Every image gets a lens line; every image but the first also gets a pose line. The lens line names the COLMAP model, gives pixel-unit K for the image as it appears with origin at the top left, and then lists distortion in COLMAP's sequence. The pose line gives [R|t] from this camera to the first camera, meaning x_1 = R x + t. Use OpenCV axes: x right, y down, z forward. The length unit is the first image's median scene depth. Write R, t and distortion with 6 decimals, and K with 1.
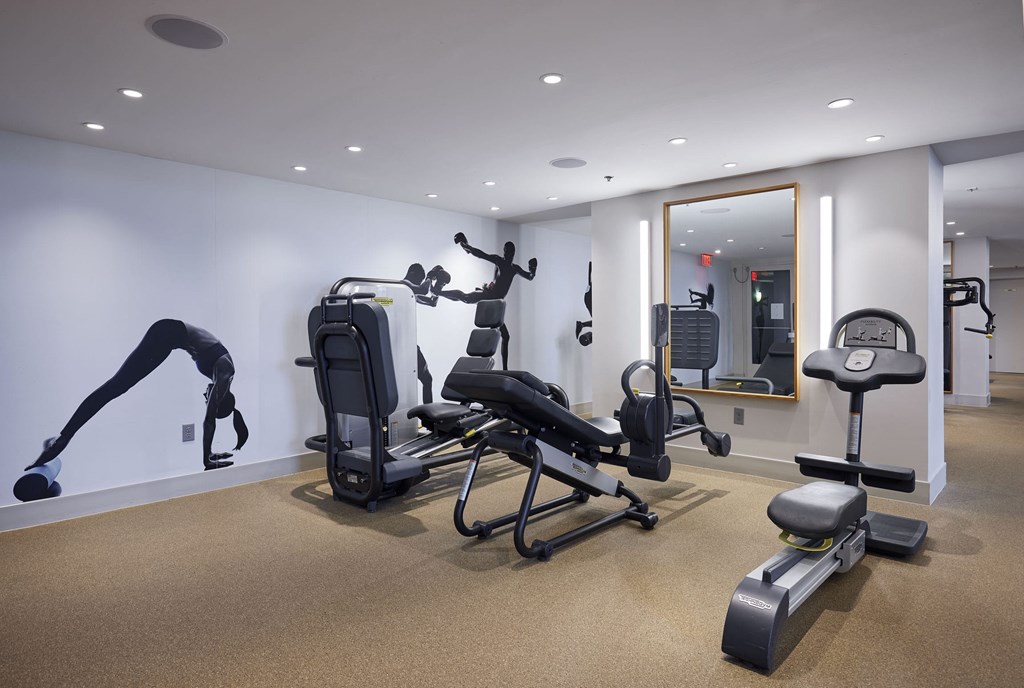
lens RADIAL K [[618.7, 0, 509.1], [0, 618.7, 321.4], [0, 0, 1]] dist [0.001716, 0.000190]
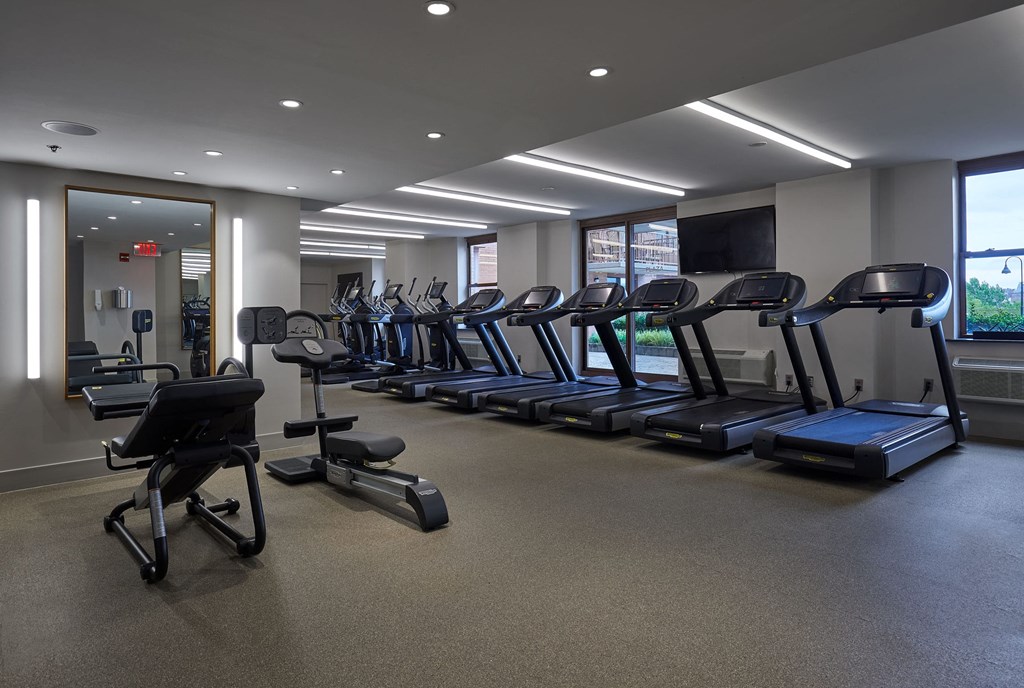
lens RADIAL K [[618.7, 0, 509.1], [0, 618.7, 321.4], [0, 0, 1]] dist [0.001716, 0.000190]
pose [[0.106644, -0.008810, 0.994258, -0.757860], [-0.000090, 0.999961, 0.008870, -0.008551], [-0.994297, -0.001035, 0.106639, 0.383158]]
